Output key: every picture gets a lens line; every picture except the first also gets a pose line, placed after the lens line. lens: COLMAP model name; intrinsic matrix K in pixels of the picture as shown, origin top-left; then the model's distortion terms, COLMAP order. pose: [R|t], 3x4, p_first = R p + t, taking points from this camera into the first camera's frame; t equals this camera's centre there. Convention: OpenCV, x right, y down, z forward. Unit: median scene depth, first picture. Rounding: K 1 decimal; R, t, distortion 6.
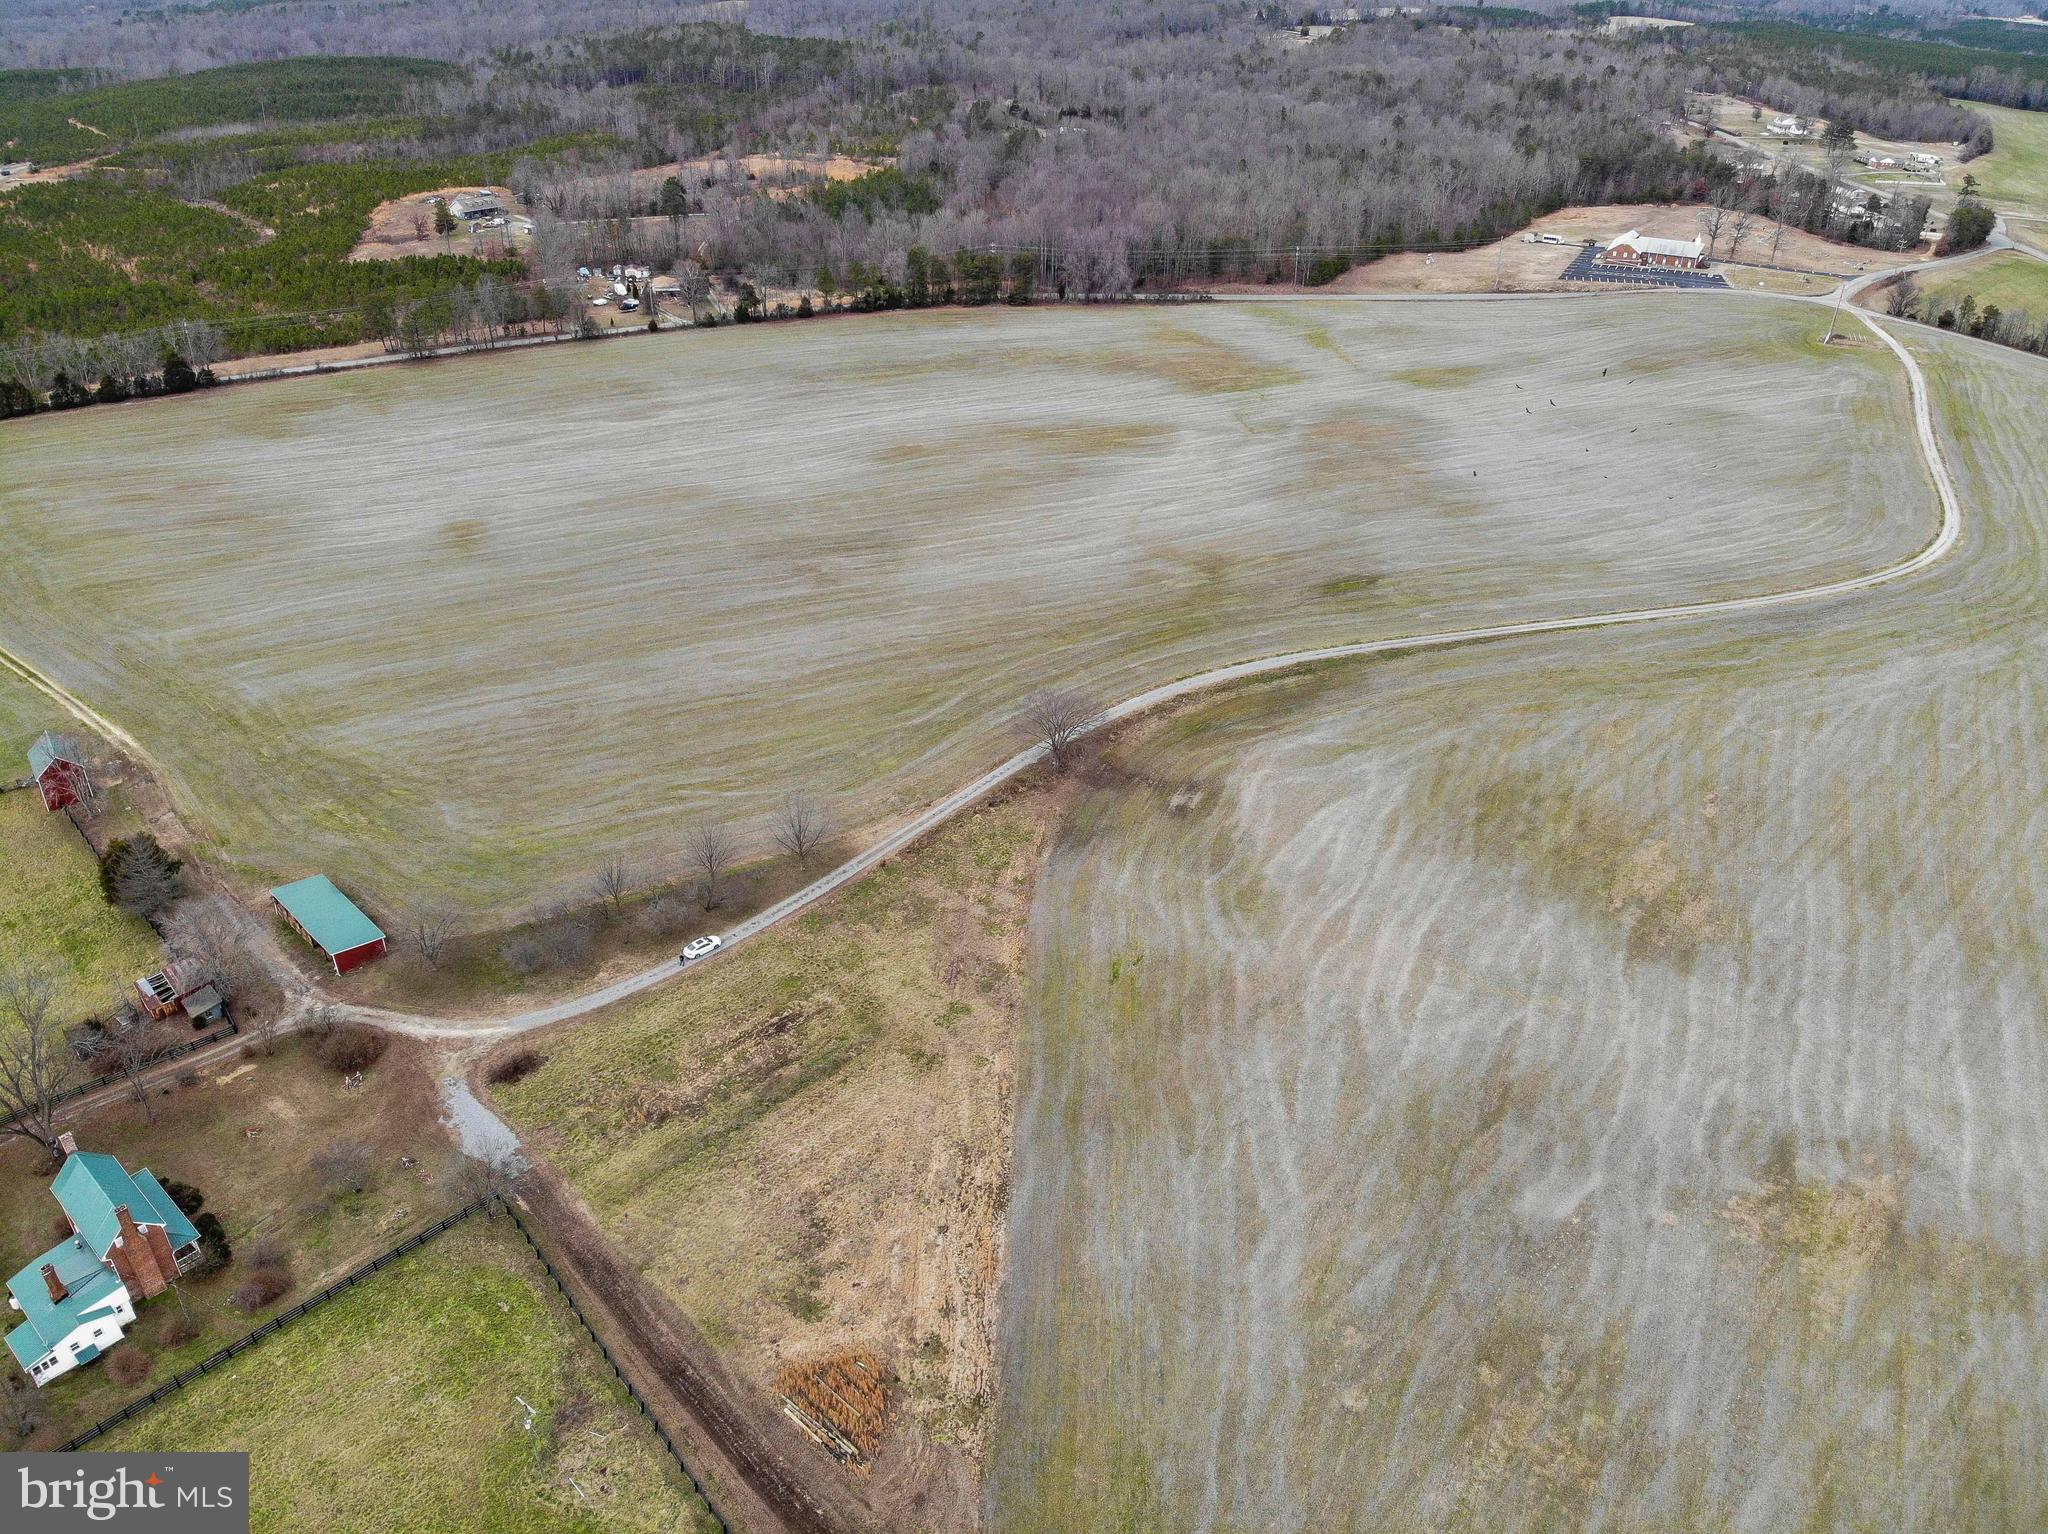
lens RADIAL K [[1514.2, 0, 1021.6], [0, 1514.2, 783.3], [0, 0, 1]] dist [0.032915, -0.142272]
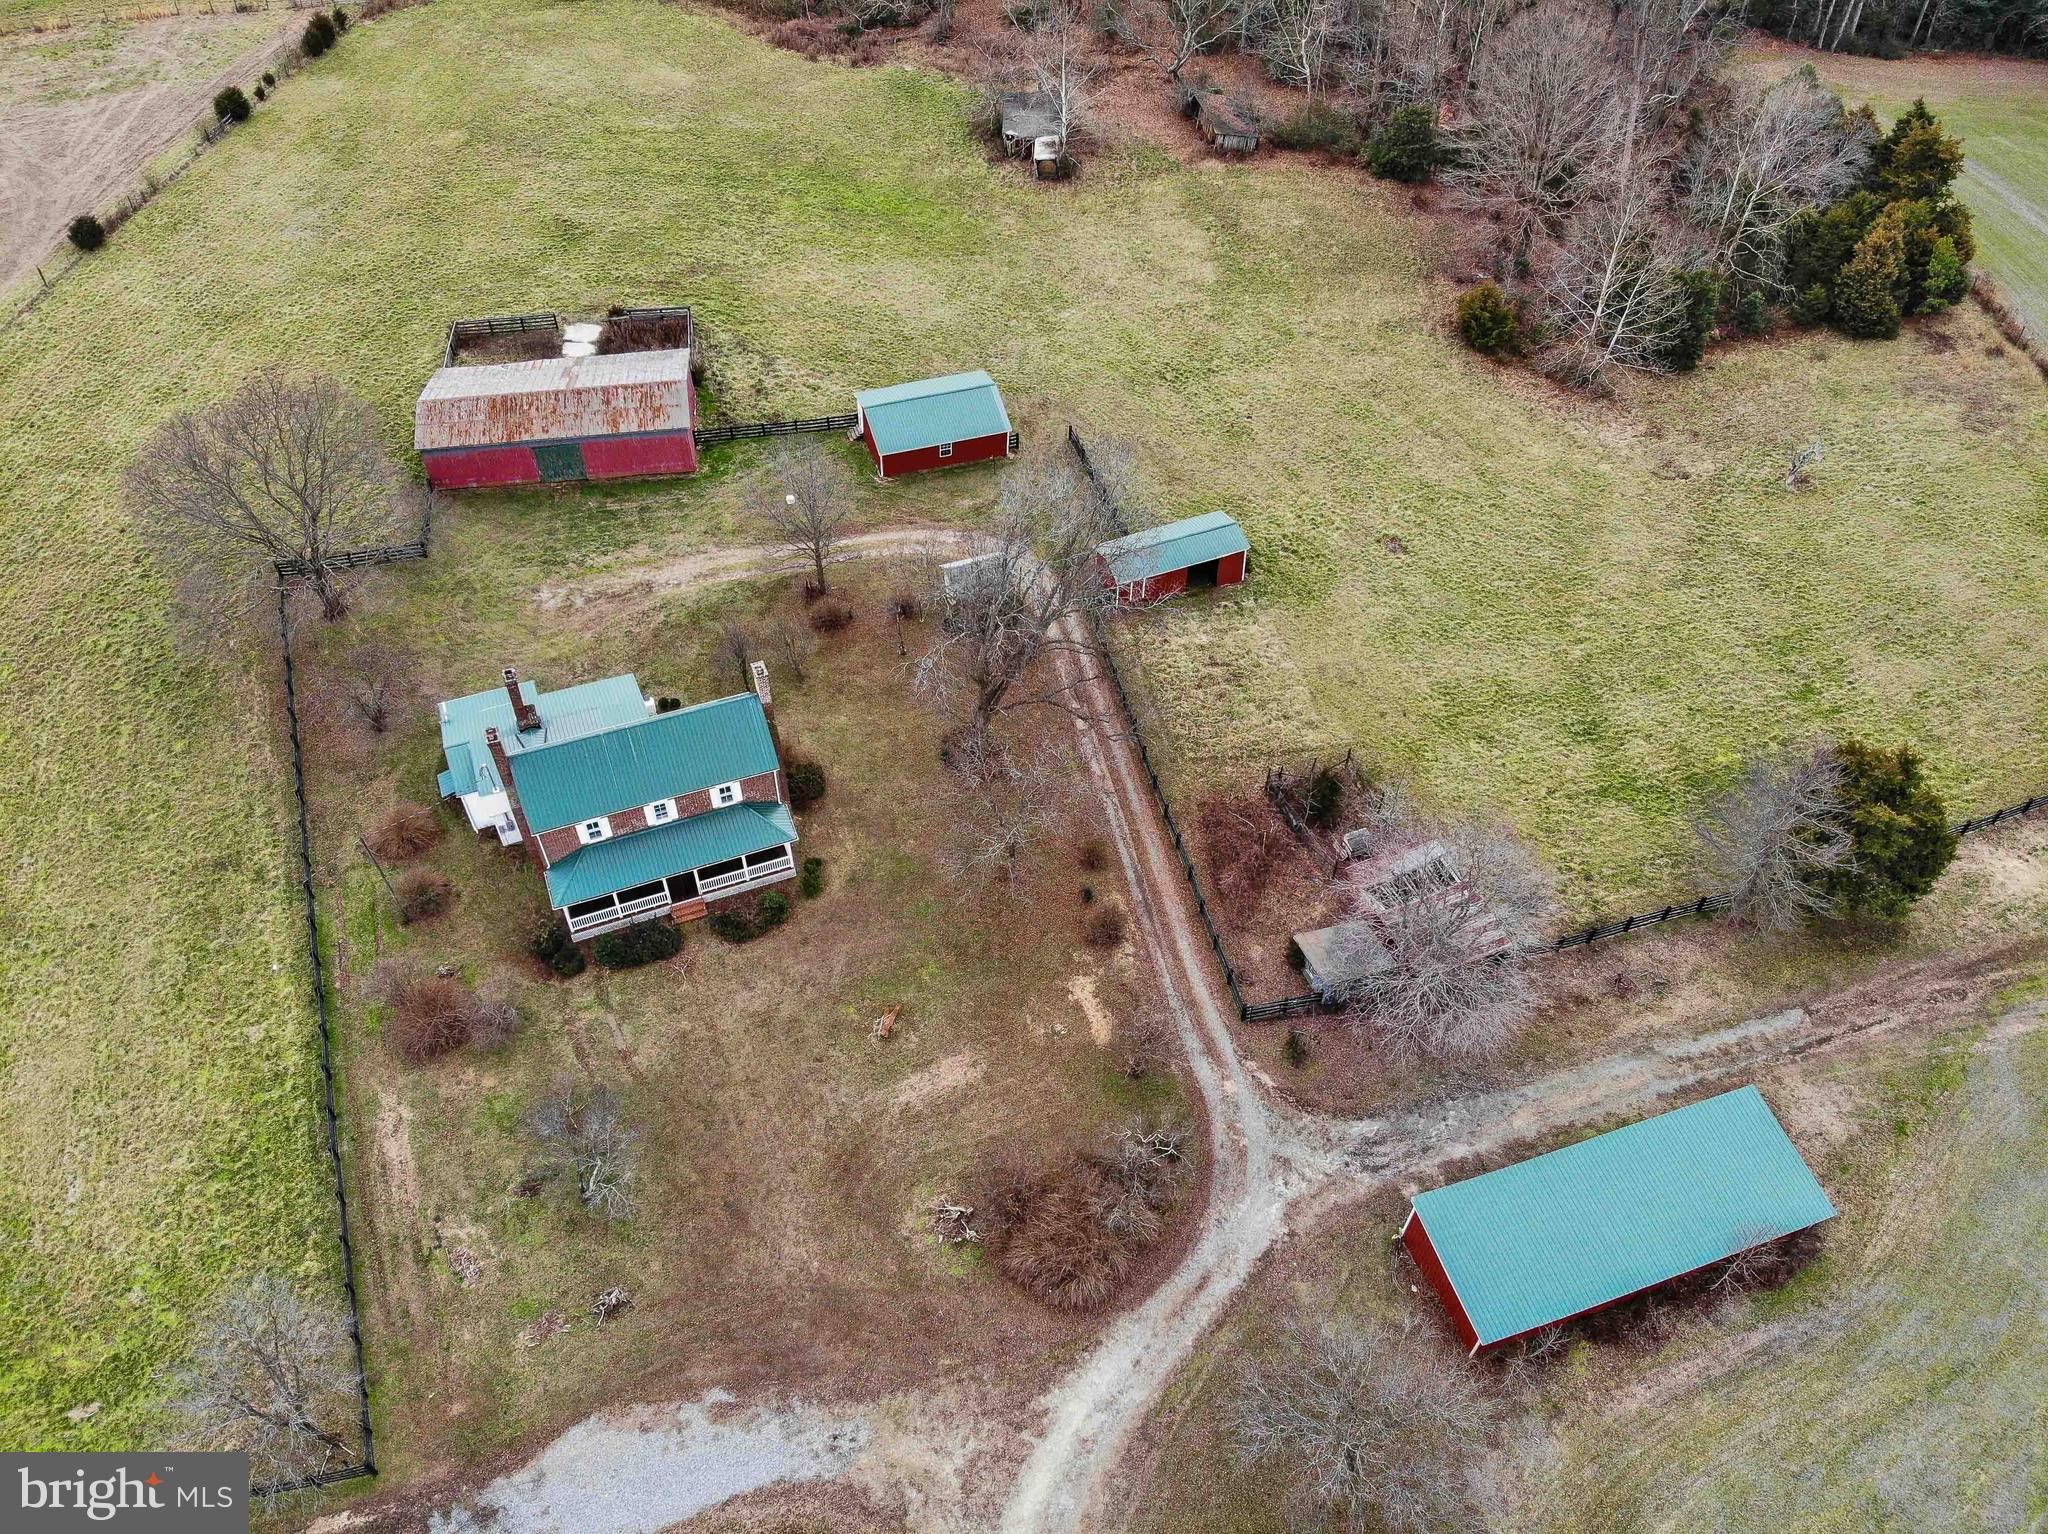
lens RADIAL K [[1521.5, 0, 1023.9], [0, 1521.5, 757.8], [0, 0, 1]] dist [0.093788, -0.250380]
pose [[-0.443348, 0.651634, -0.615480, -0.237385], [-0.470907, 0.414929, 0.778512, -0.178828], [0.762685, 0.634985, 0.122901, 0.773152]]
